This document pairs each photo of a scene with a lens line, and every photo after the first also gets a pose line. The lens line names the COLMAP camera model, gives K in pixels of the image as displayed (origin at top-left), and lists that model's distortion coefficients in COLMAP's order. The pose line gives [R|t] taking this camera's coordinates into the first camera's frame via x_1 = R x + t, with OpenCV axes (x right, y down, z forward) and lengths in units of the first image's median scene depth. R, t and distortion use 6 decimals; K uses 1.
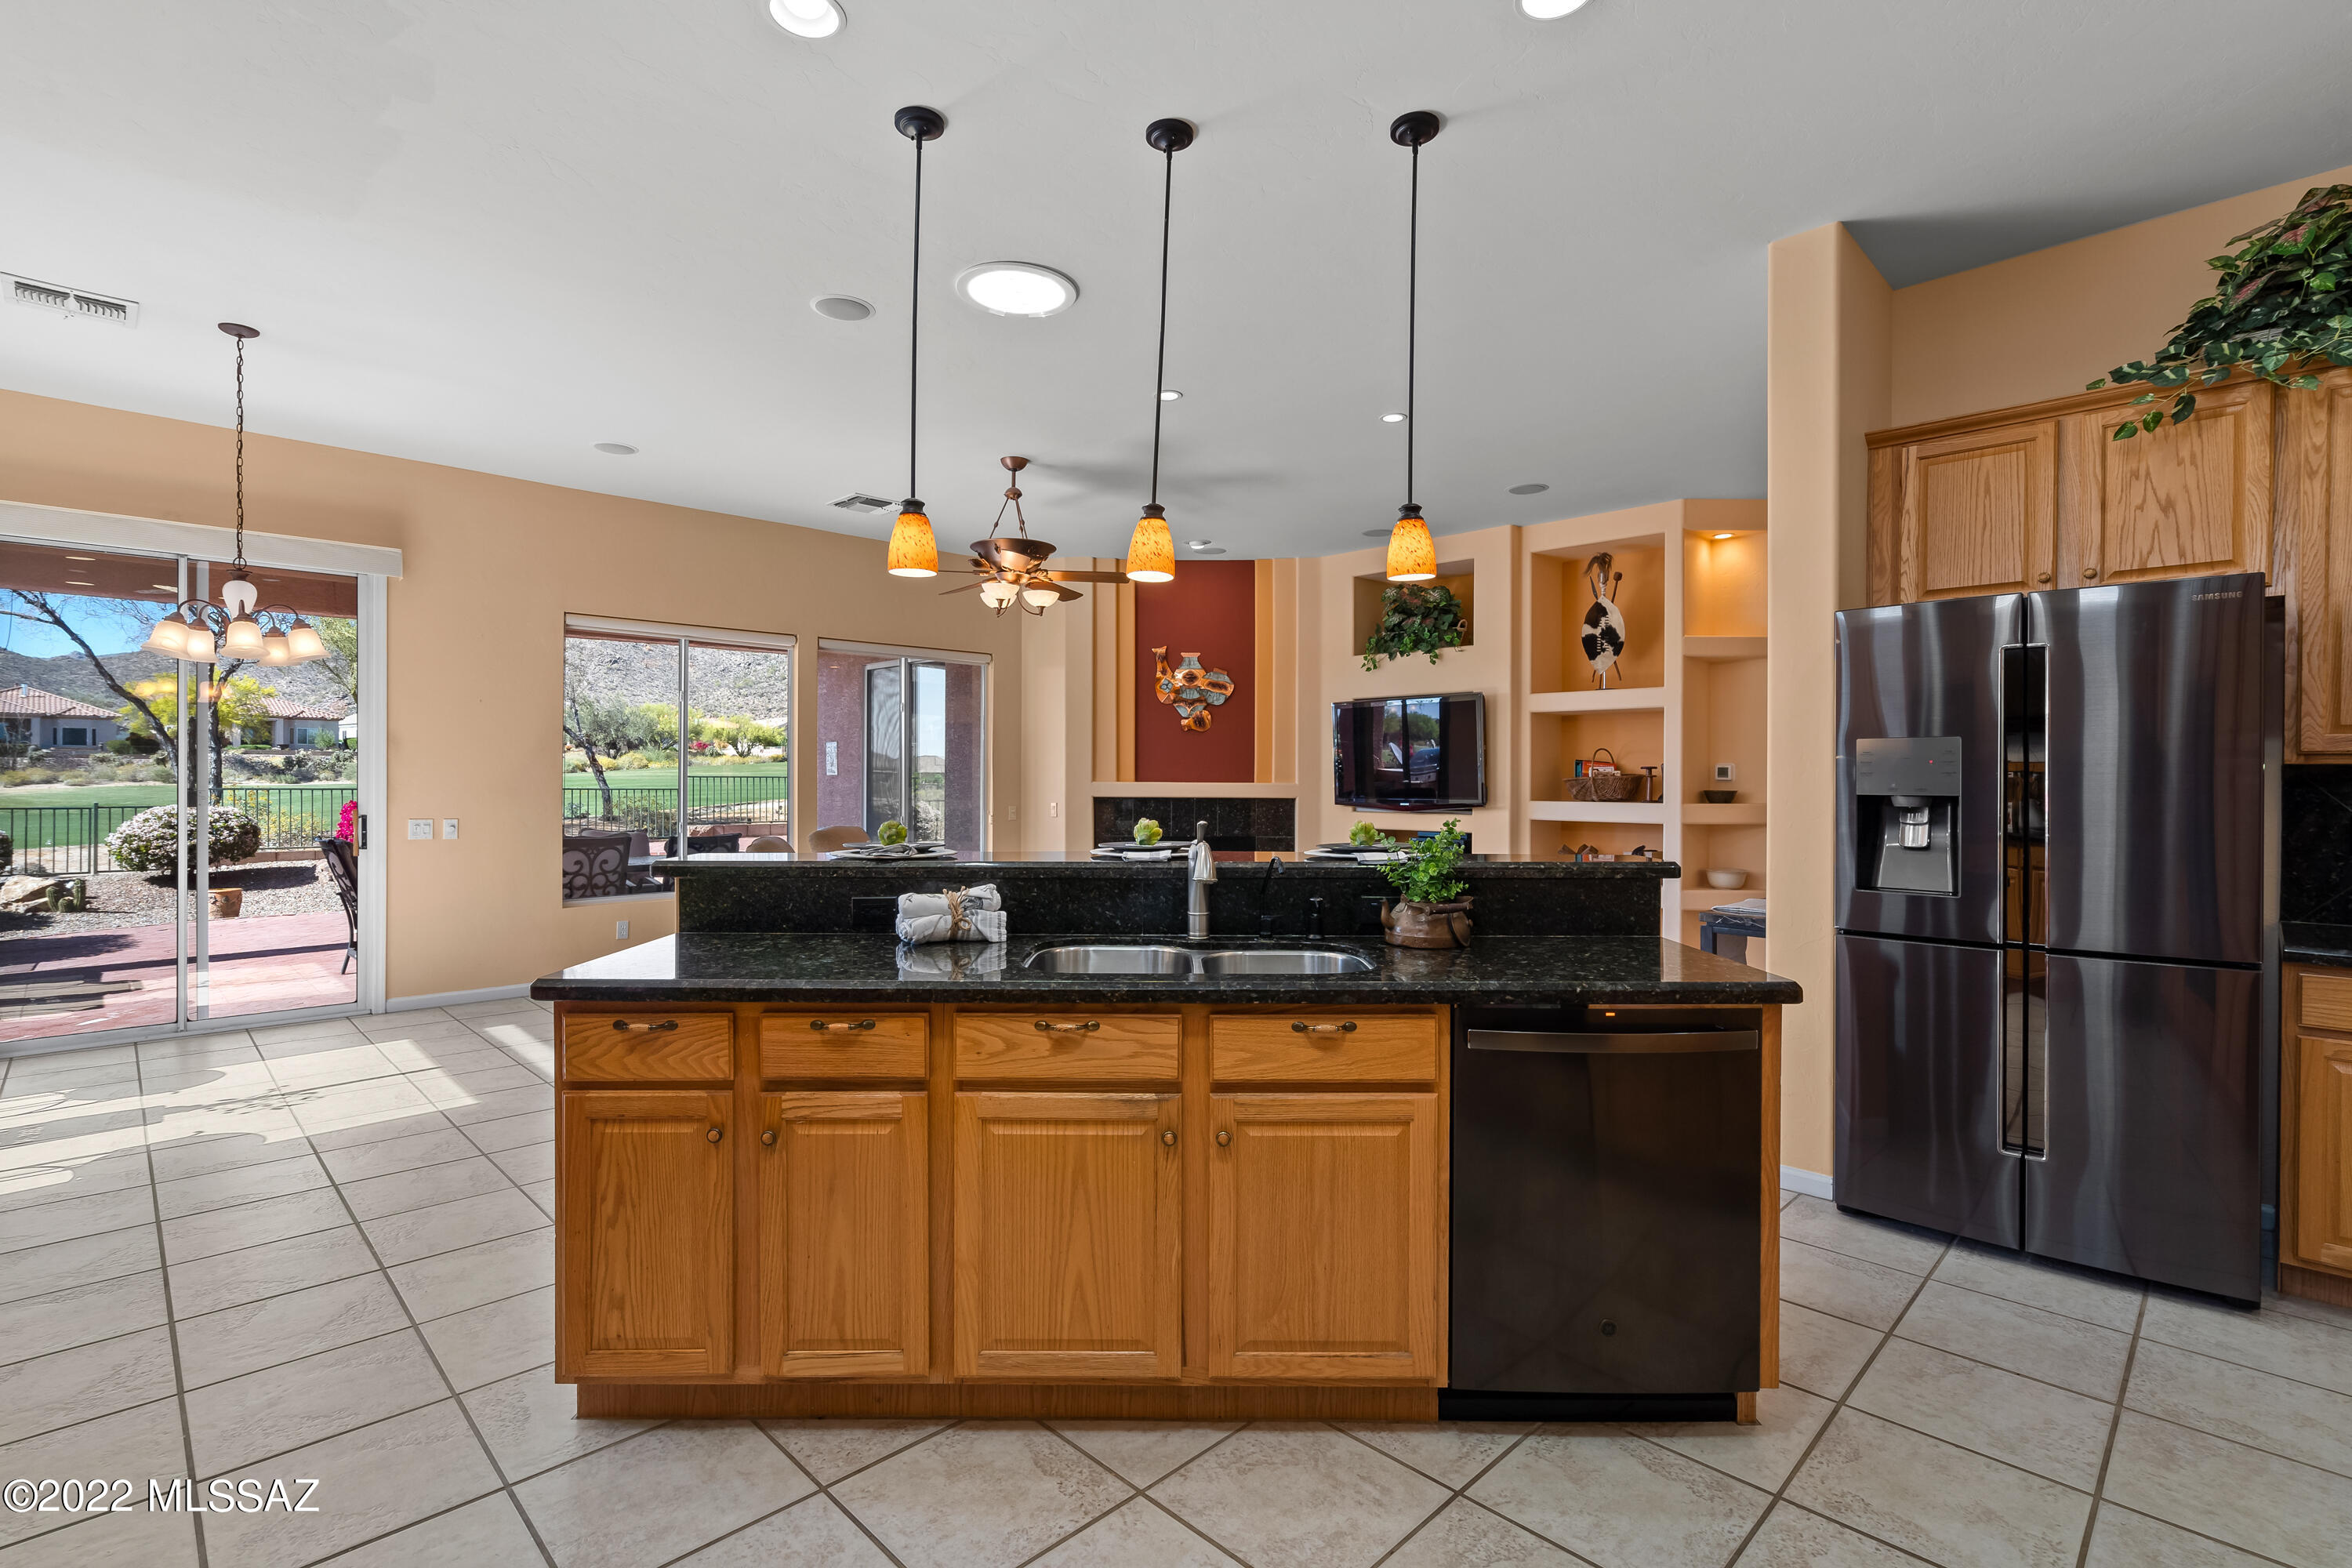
lens RADIAL K [[1086.4, 0, 1169.2], [0, 1086.4, 779.5], [0, 0, 1]] dist [-0.007134, 0.004385]
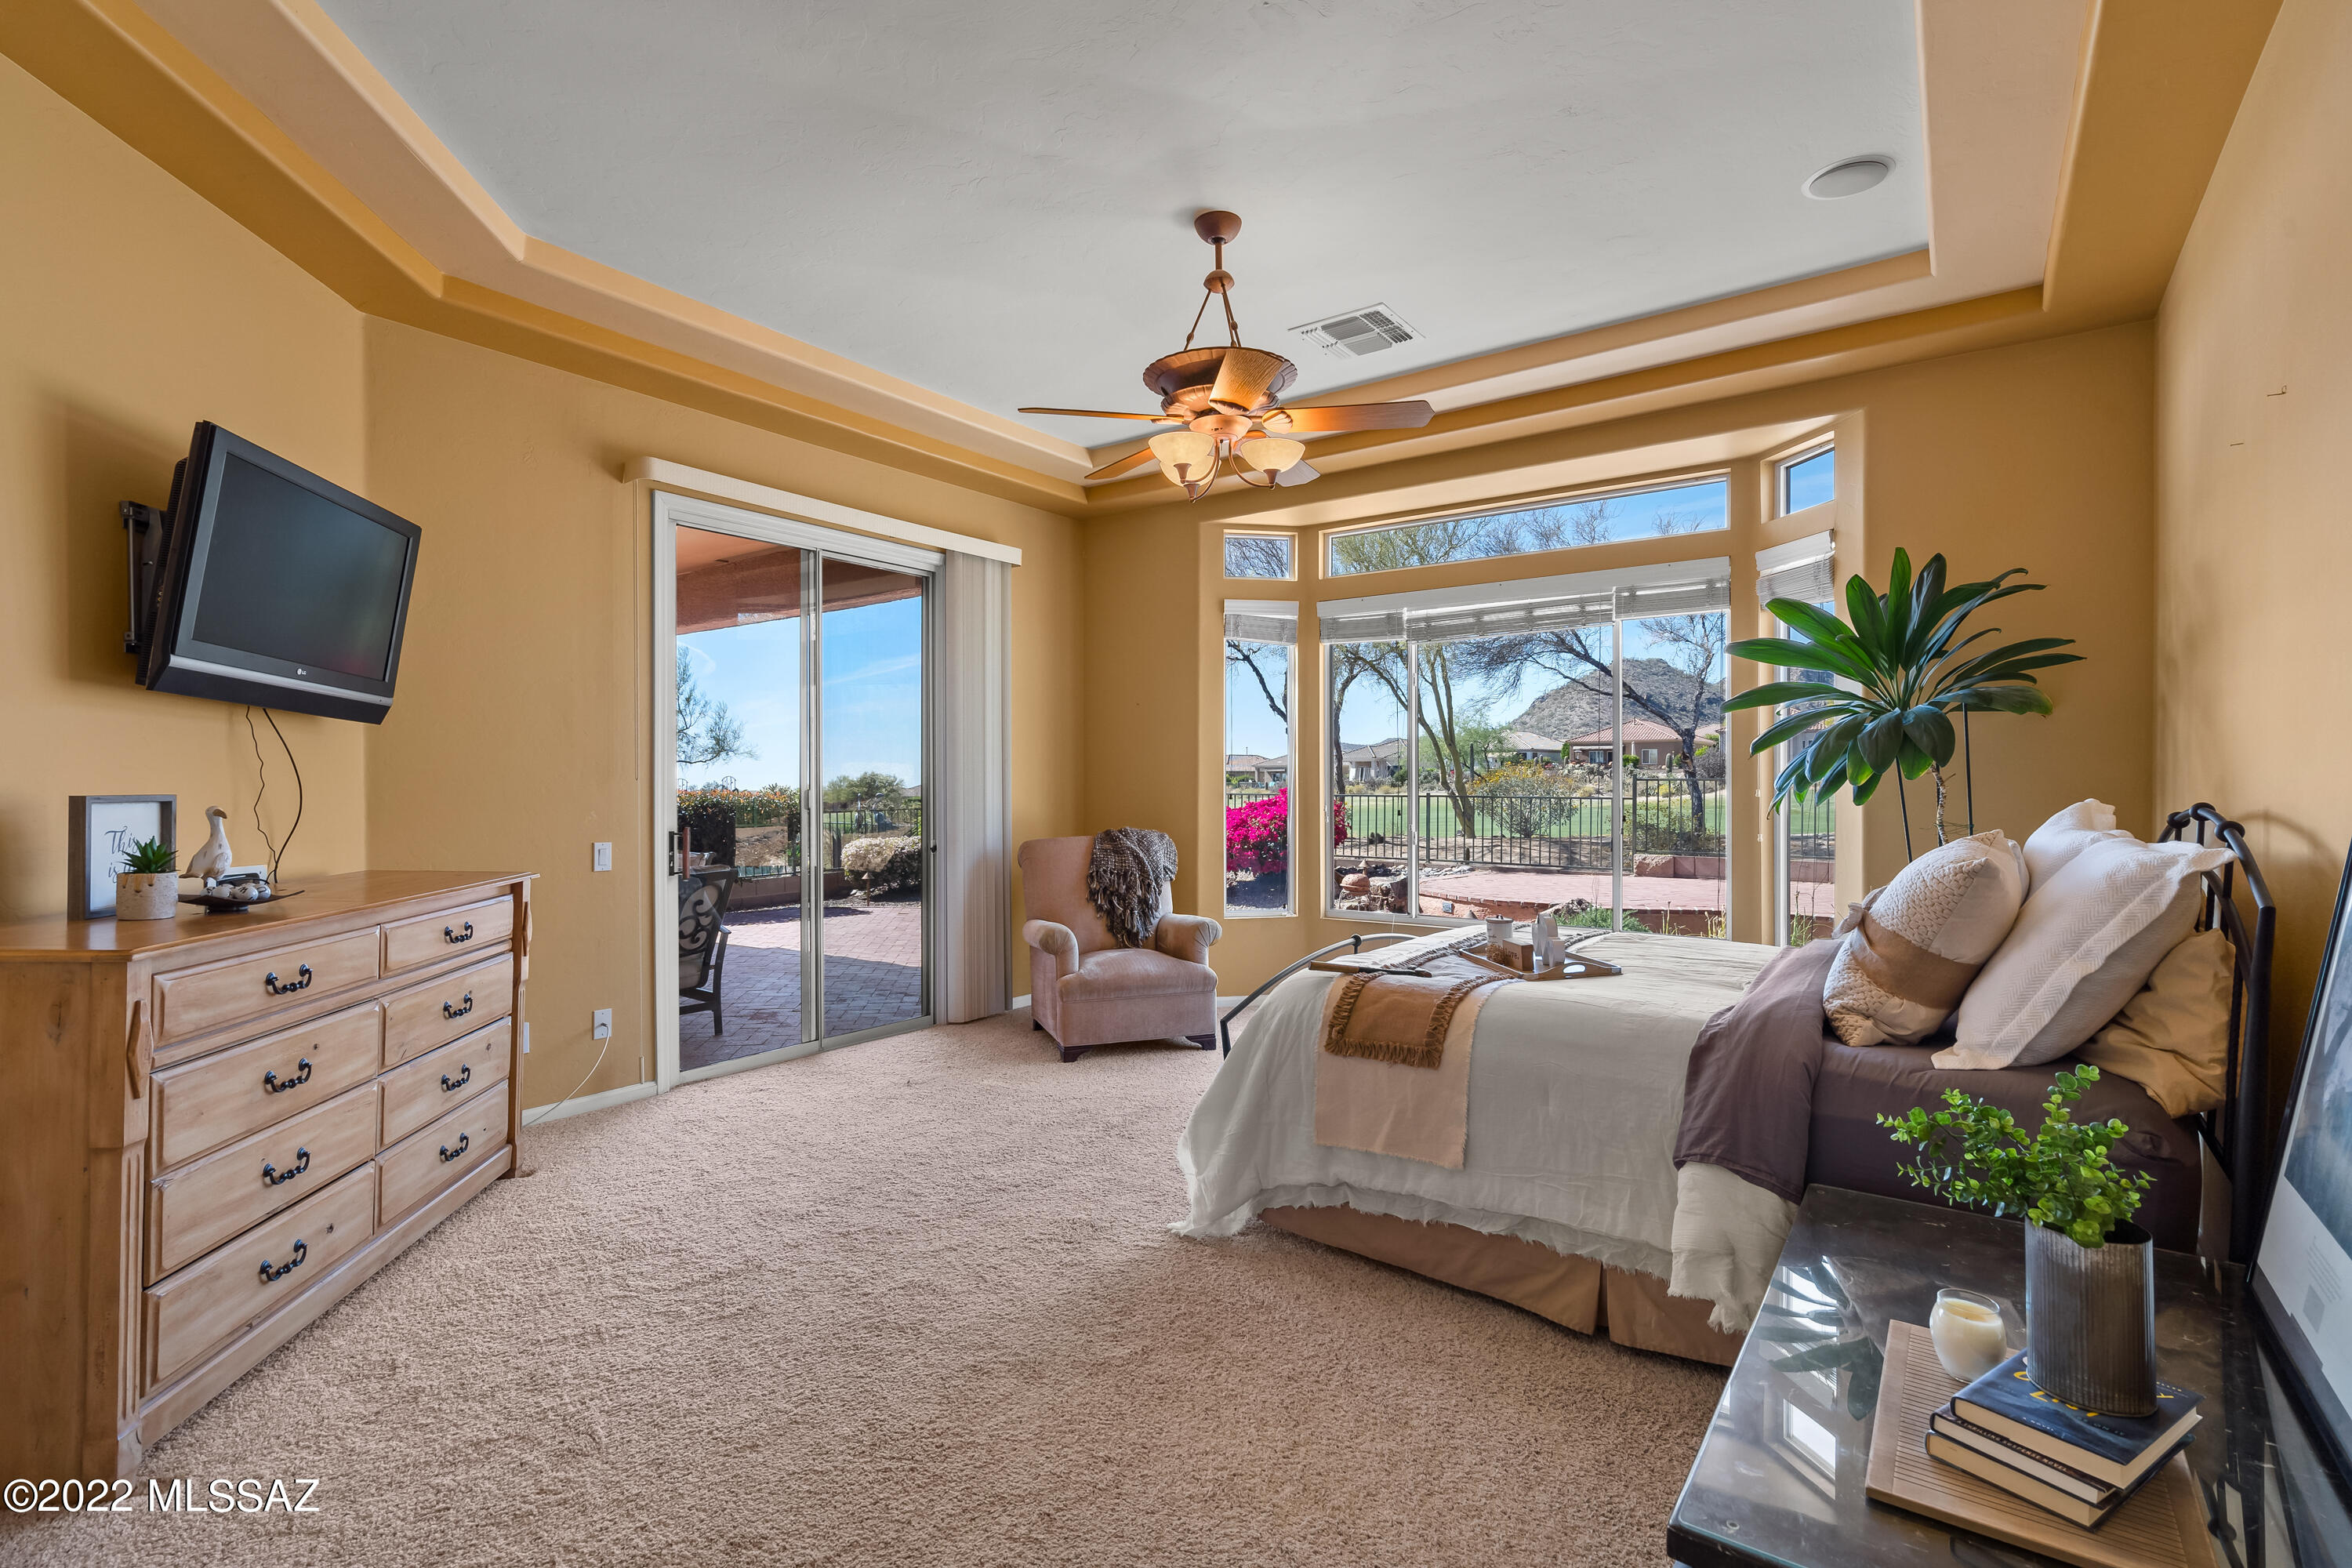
lens RADIAL K [[1086.4, 0, 1179.1], [0, 1086.4, 792.9], [0, 0, 1]] dist [-0.007134, 0.004385]
pose [[0.165707, 0.006149, -0.986156, 0.274072], [0.002879, 0.999973, 0.006719, 0.000264], [0.986171, -0.003953, 0.165684, 1.021564]]
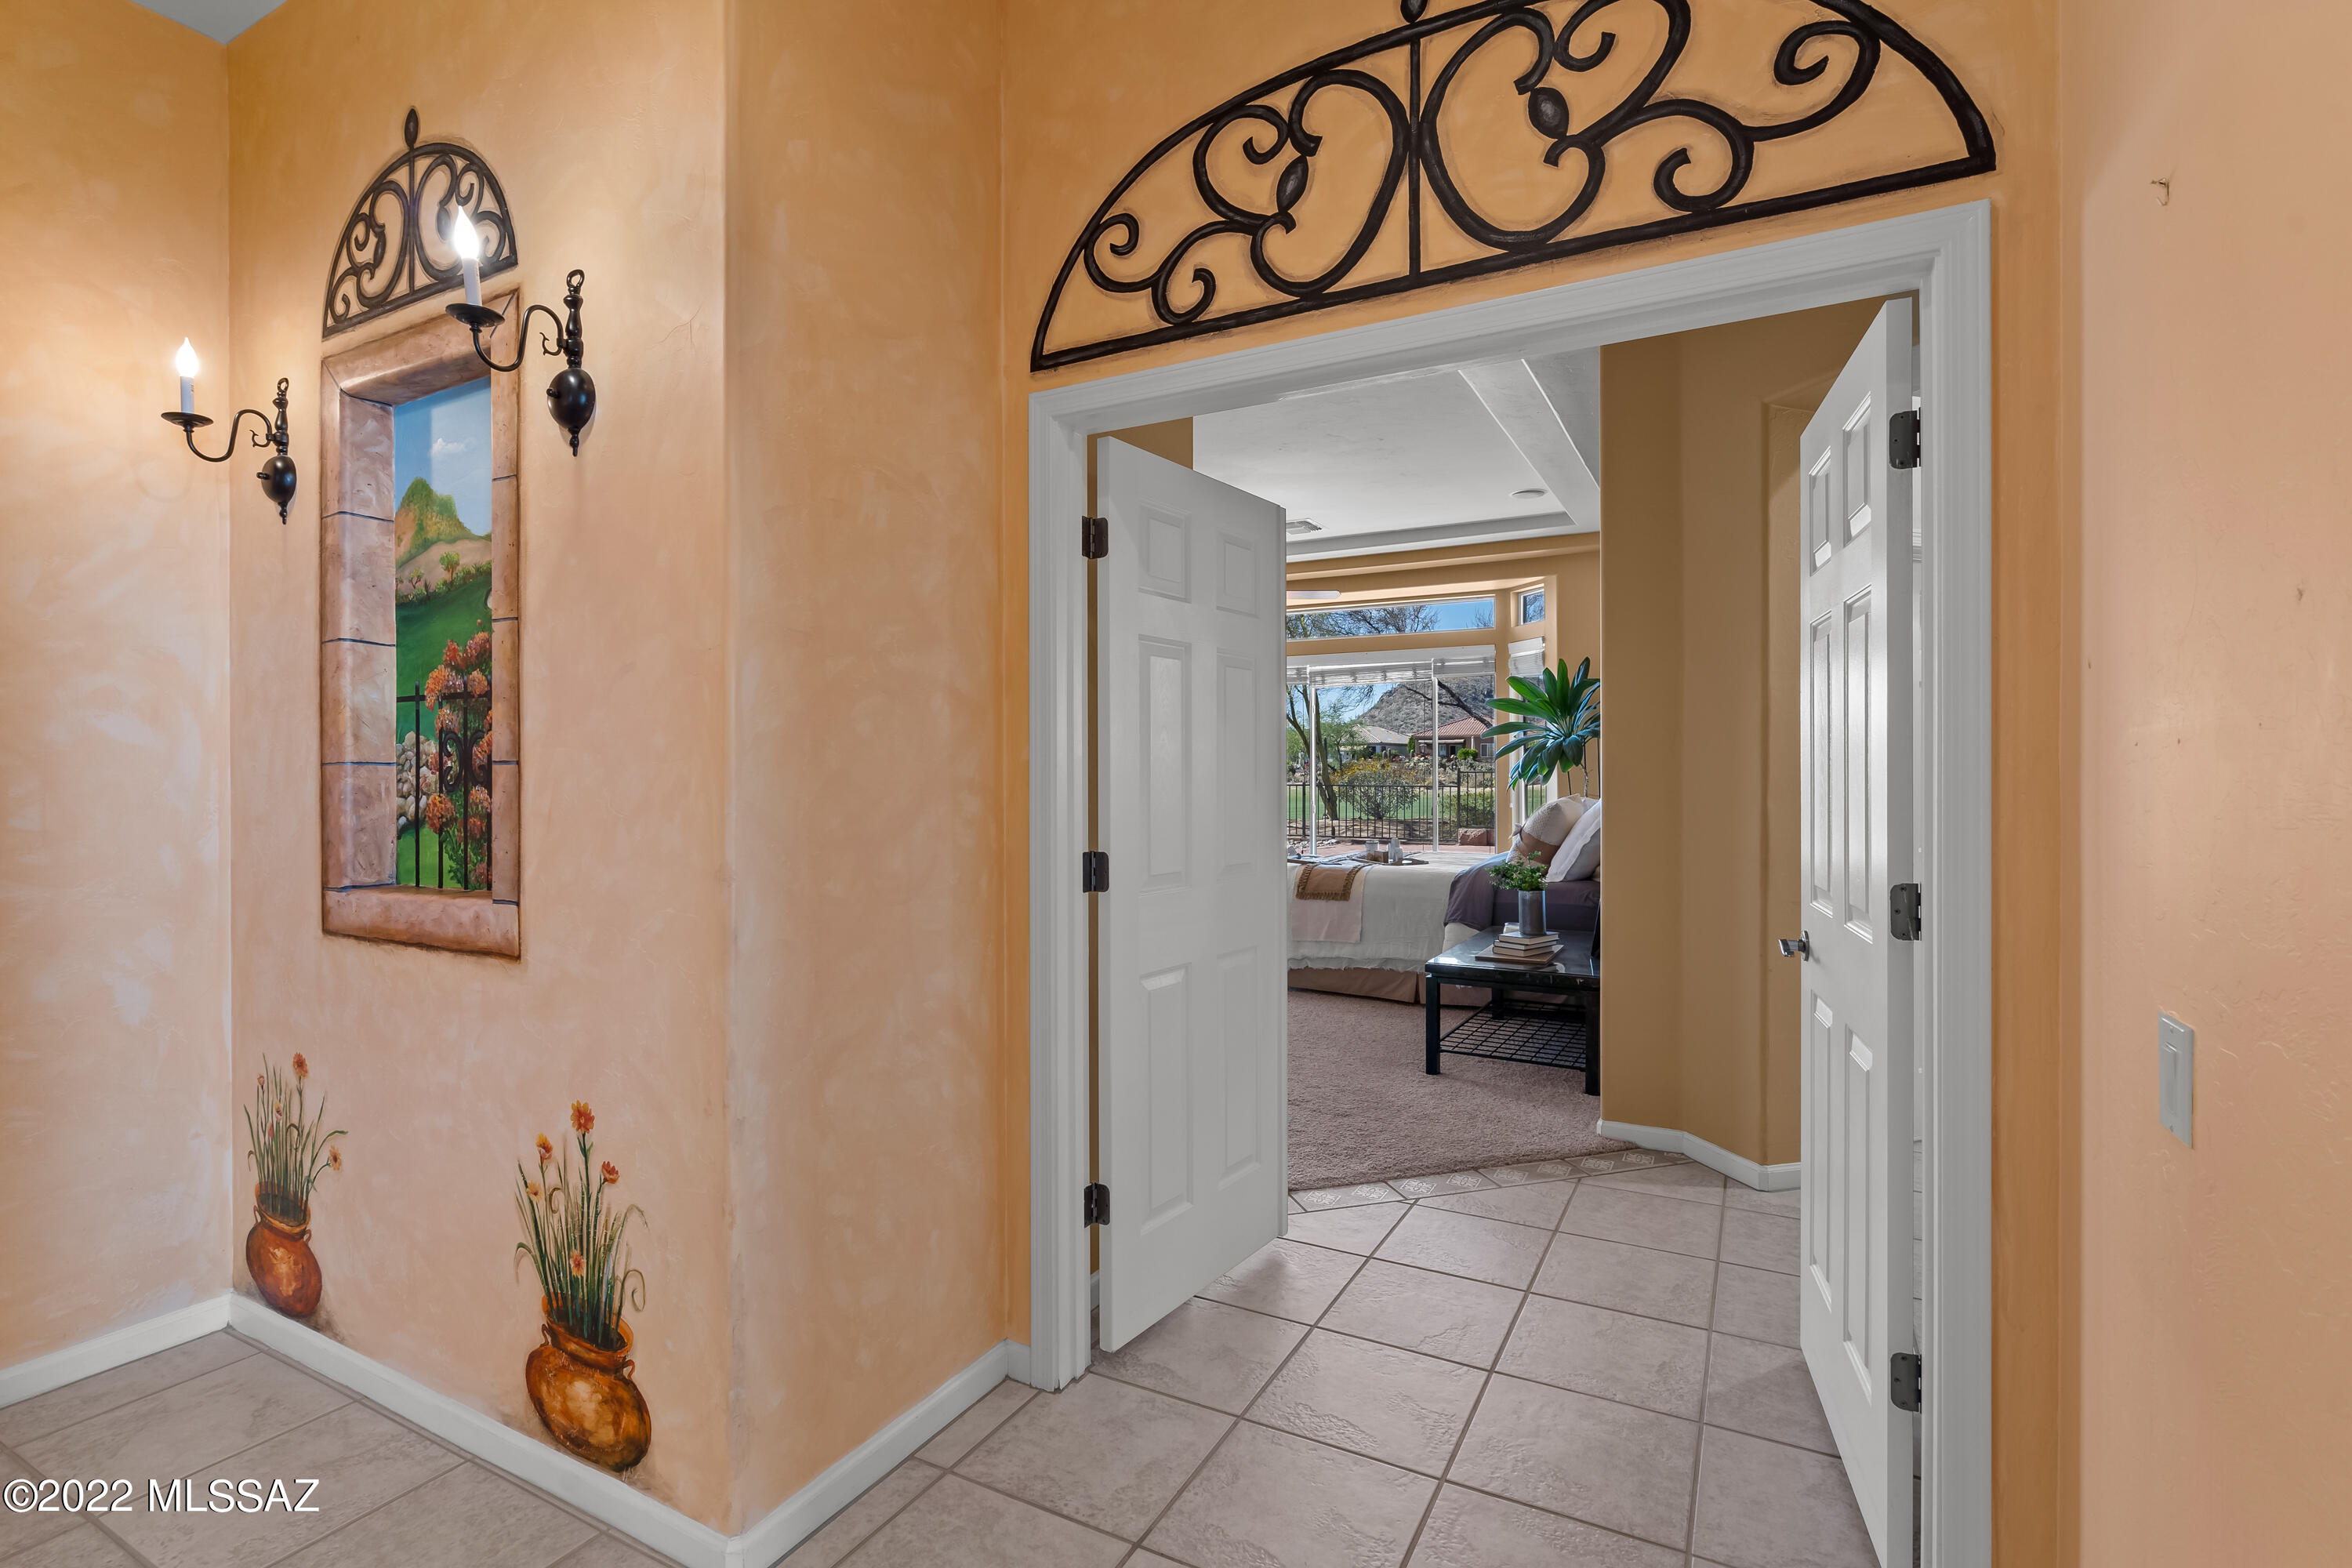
lens RADIAL K [[1086.4, 0, 1181.0], [0, 1086.4, 774.3], [0, 0, 1]] dist [-0.007134, 0.004385]
pose [[0.294472, -0.004055, -0.955651, 0.540165], [0.004238, 0.999987, -0.002937, 0.001085], [0.955651, -0.003186, 0.294486, 0.878782]]
